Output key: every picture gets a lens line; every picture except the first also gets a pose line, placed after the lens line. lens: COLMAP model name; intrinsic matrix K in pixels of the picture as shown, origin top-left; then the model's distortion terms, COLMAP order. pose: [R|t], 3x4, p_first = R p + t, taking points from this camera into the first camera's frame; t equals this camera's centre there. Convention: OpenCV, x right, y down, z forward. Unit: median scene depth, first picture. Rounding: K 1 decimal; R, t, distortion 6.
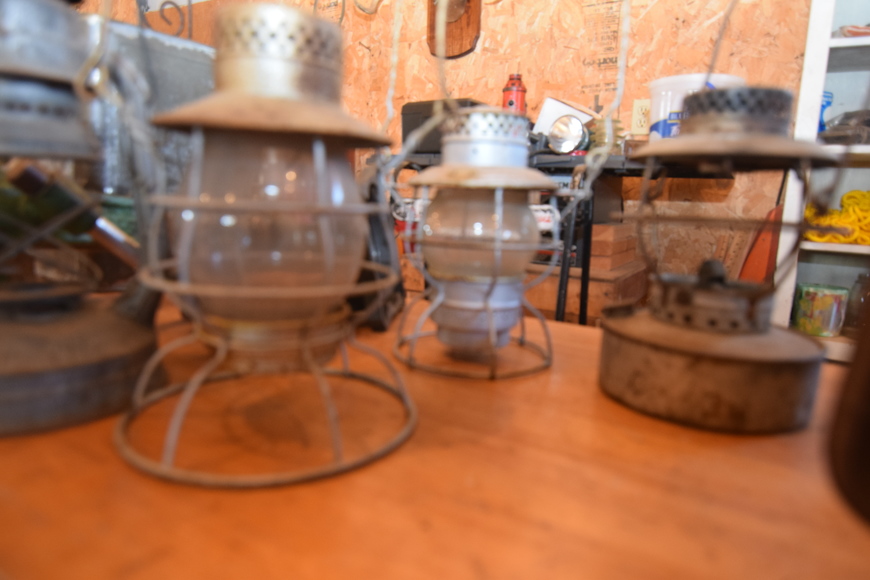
lens RADIAL K [[553.2, 0, 435.0], [0, 553.2, 290.0], [0, 0, 1]] dist [0.003342, -0.020700]
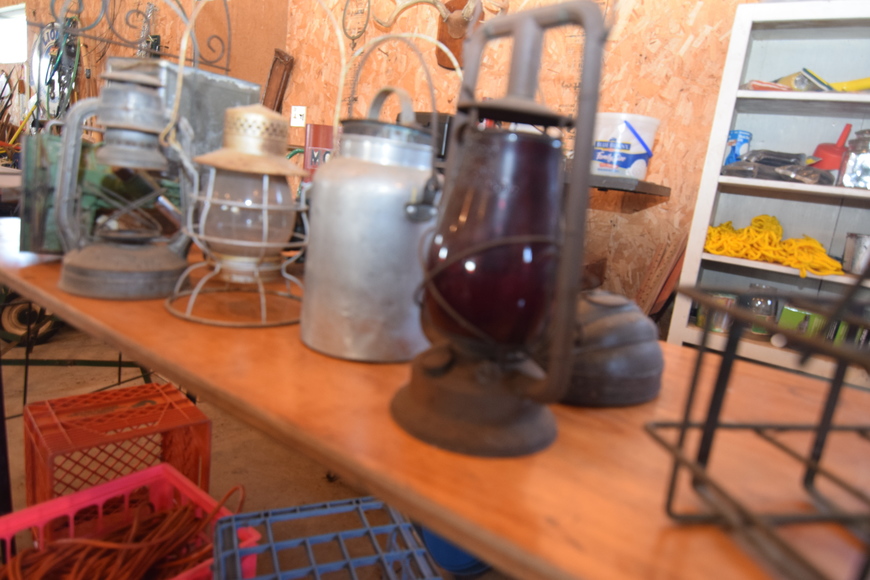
lens RADIAL K [[553.2, 0, 435.0], [0, 553.2, 290.0], [0, 0, 1]] dist [0.003342, -0.020700]
pose [[0.994816, 0.091226, -0.044926, 0.145228], [-0.089998, 0.995530, 0.028645, 0.014446], [0.047339, -0.024453, 0.998580, -0.287135]]
